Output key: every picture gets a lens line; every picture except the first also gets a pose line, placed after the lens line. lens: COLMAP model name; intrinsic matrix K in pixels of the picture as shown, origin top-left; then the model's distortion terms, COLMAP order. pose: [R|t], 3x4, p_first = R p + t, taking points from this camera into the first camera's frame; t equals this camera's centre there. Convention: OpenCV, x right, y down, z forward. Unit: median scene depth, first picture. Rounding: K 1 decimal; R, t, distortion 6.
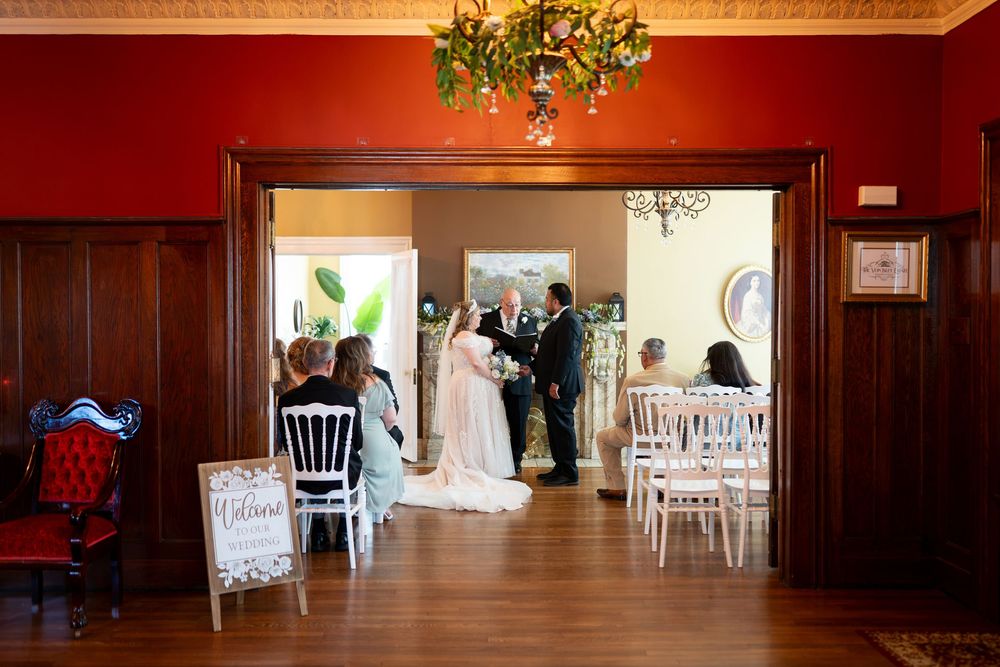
lens RADIAL K [[1013.2, 0, 494.9], [0, 1013.2, 380.7], [0, 0, 1]] dist [0.011535, -0.010844]
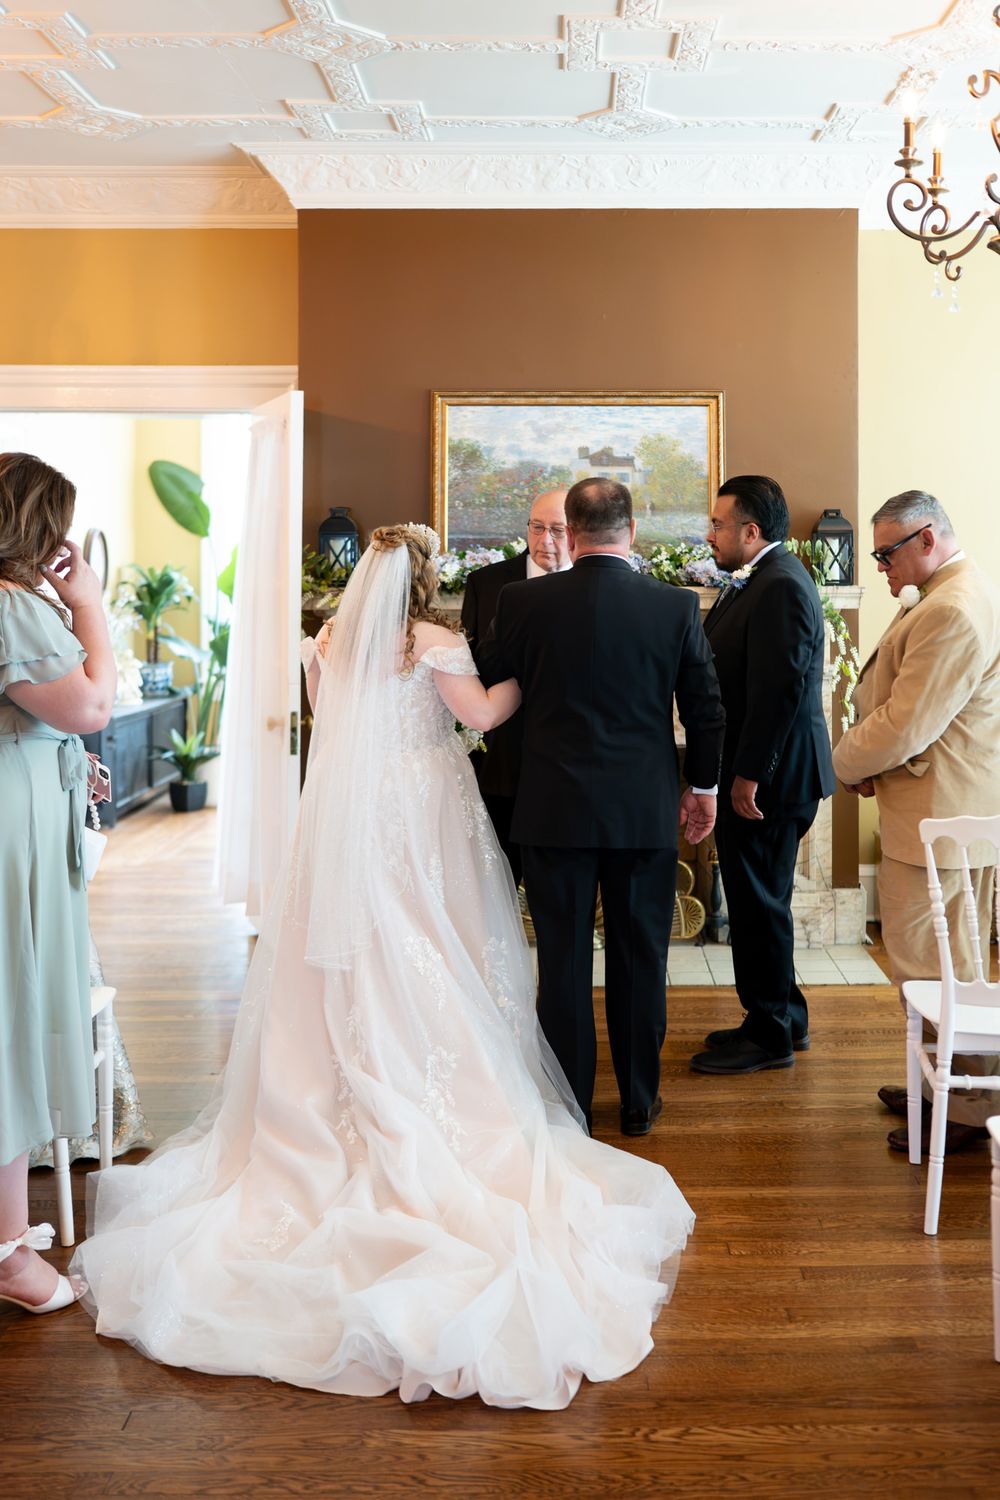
lens RADIAL K [[1519.7, 0, 594.9], [0, 1519.7, 551.6], [0, 0, 1]] dist [0.011535, -0.010844]
pose [[0.999905, 0.002008, 0.013626, 0.027456], [-0.001053, 0.997566, -0.069727, -0.037178], [-0.013733, 0.069706, 0.997473, 0.517831]]
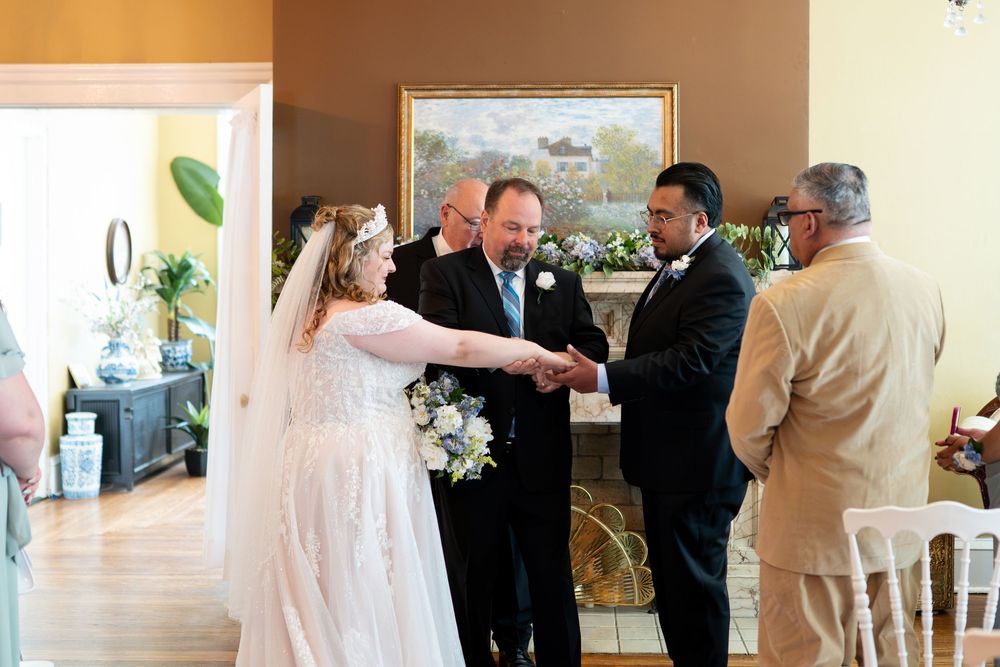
lens RADIAL K [[1333.2, 0, 534.8], [0, 1333.2, 273.3], [0, 0, 1]] dist [0.001149, 0.018270]
pose [[0.999187, 0.002554, -0.040243, 0.053450], [-0.004403, 0.998936, -0.045917, -0.039308], [0.040083, 0.046057, 0.998134, 0.575084]]
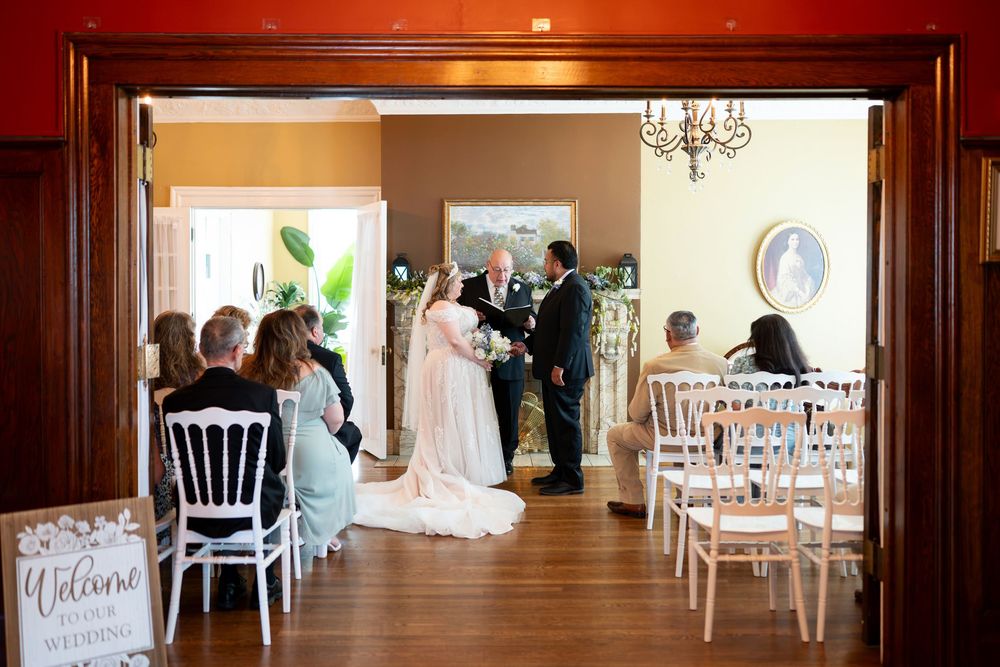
lens RADIAL K [[1005.1, 0, 491.3], [0, 1005.1, 329.2], [0, 0, 1]] dist [0.002271, 0.016631]
pose [[0.999999, -0.000148, -0.001142, 0.011174], [0.000131, 0.999880, -0.015497, -0.014916], [0.001144, 0.015497, 0.999879, 0.216288]]
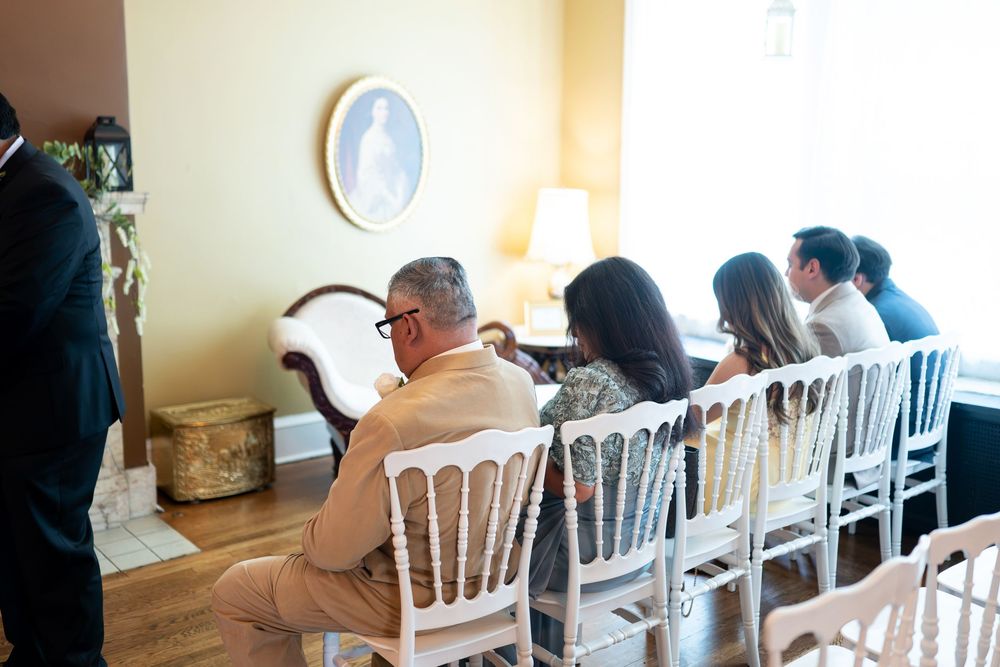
lens RADIAL K [[947.8, 0, 499.5], [0, 947.8, 336.0], [0, 0, 1]] dist [0.000810, 0.003892]
pose [[0.778635, -0.095653, 0.620144, 0.003632], [0.033462, 0.993236, 0.111186, -0.045977], [-0.626585, -0.065822, 0.776569, 0.738450]]
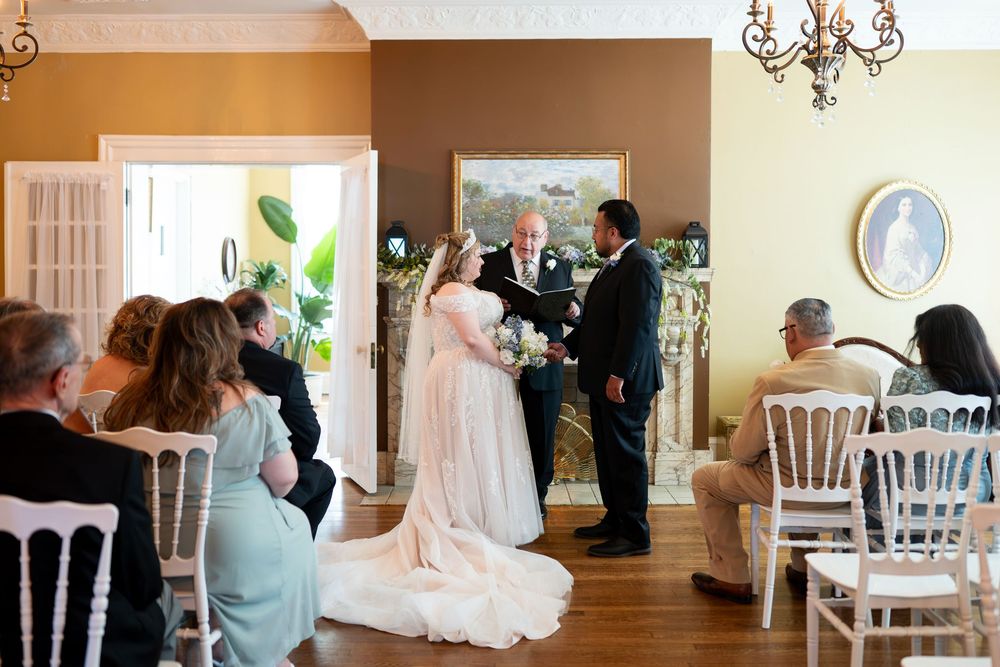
lens RADIAL K [[986.0, 0, 494.7], [0, 986.0, 297.8], [0, 0, 1]] dist [-0.002559, 0.010093]
pose [[0.999999, 0.001069, -0.000727, -0.004823], [-0.001090, 0.999551, -0.029950, -0.025259], [0.000695, 0.029950, 0.999551, 0.465958]]
